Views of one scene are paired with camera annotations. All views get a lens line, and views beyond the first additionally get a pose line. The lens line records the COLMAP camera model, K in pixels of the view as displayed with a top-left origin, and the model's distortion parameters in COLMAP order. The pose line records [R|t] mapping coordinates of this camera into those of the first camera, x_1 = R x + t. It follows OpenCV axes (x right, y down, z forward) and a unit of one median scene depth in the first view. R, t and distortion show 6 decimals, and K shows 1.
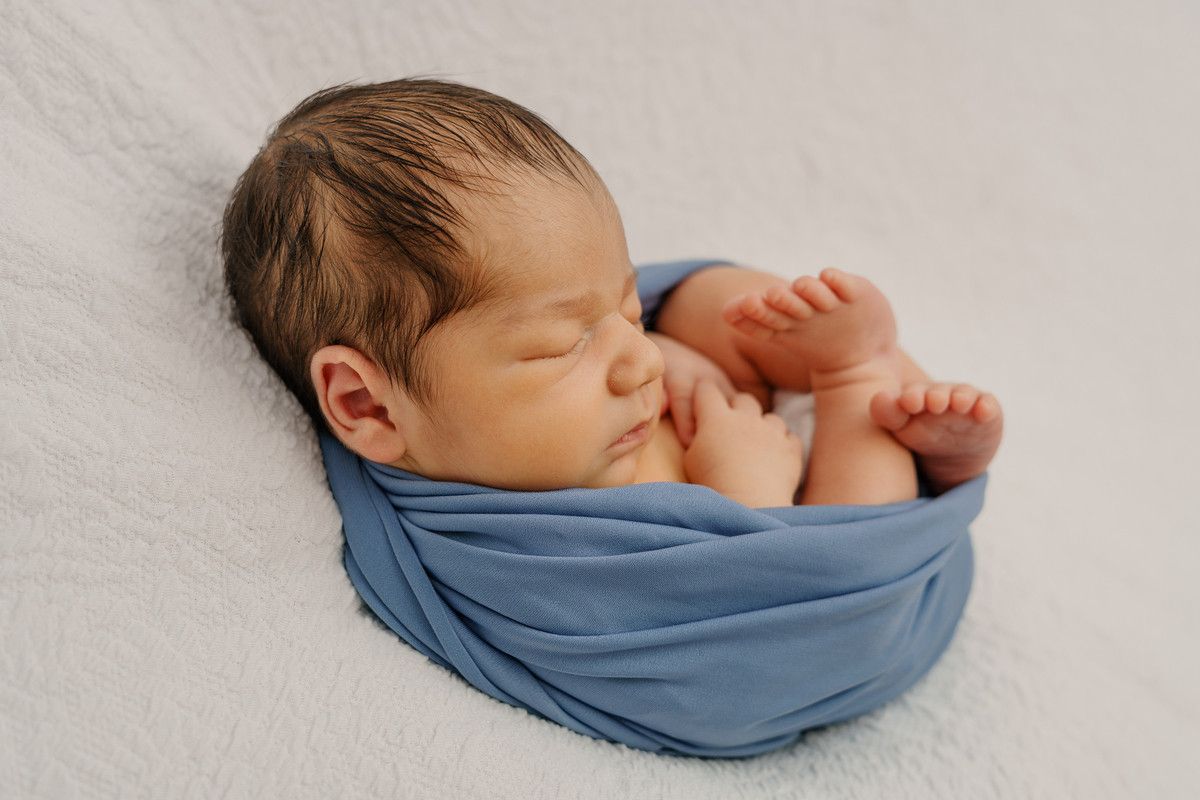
lens RADIAL K [[1786.9, 0, 640.5], [0, 1786.9, 463.3], [0, 0, 1]] dist [0.026134, -0.041393]
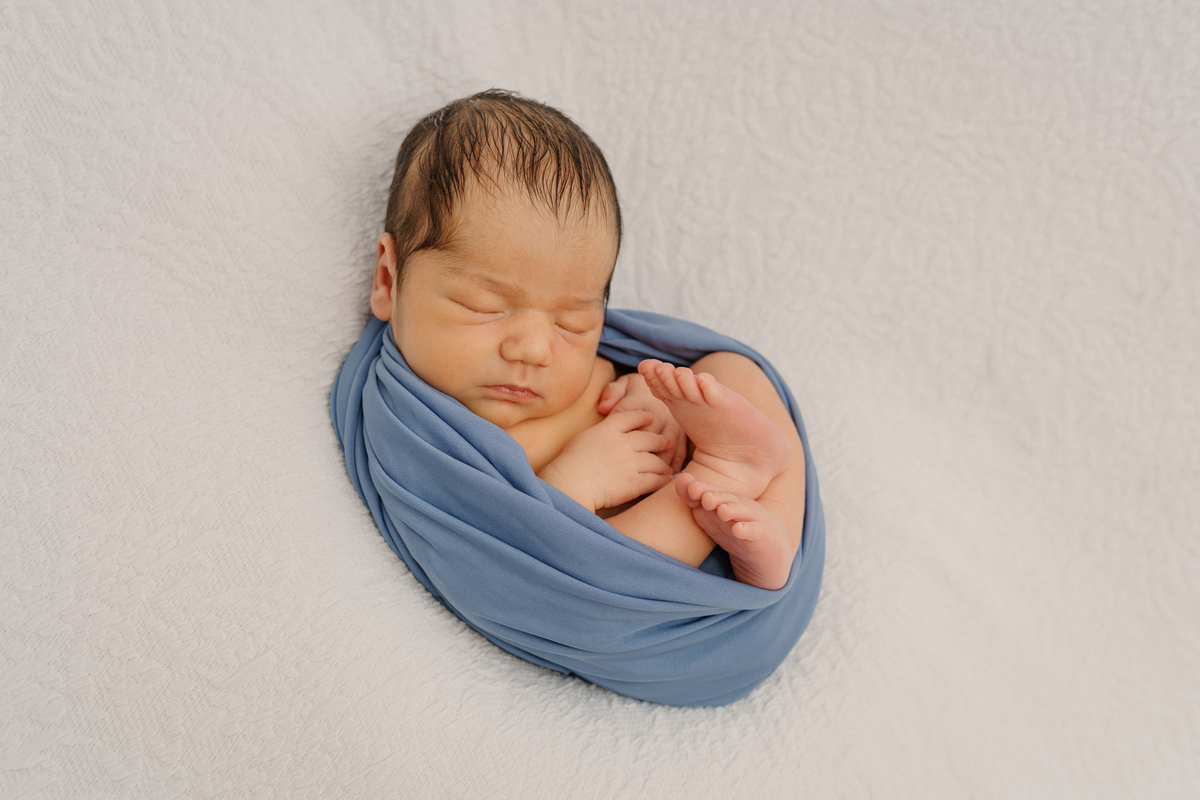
lens RADIAL K [[1786.9, 0, 640.5], [0, 1786.9, 463.3], [0, 0, 1]] dist [0.026134, -0.041393]
pose [[0.697997, 0.533191, -0.478024, 0.795142], [-0.537093, 0.831313, 0.143004, -0.232476], [0.473636, 0.156926, 0.866627, -0.178093]]
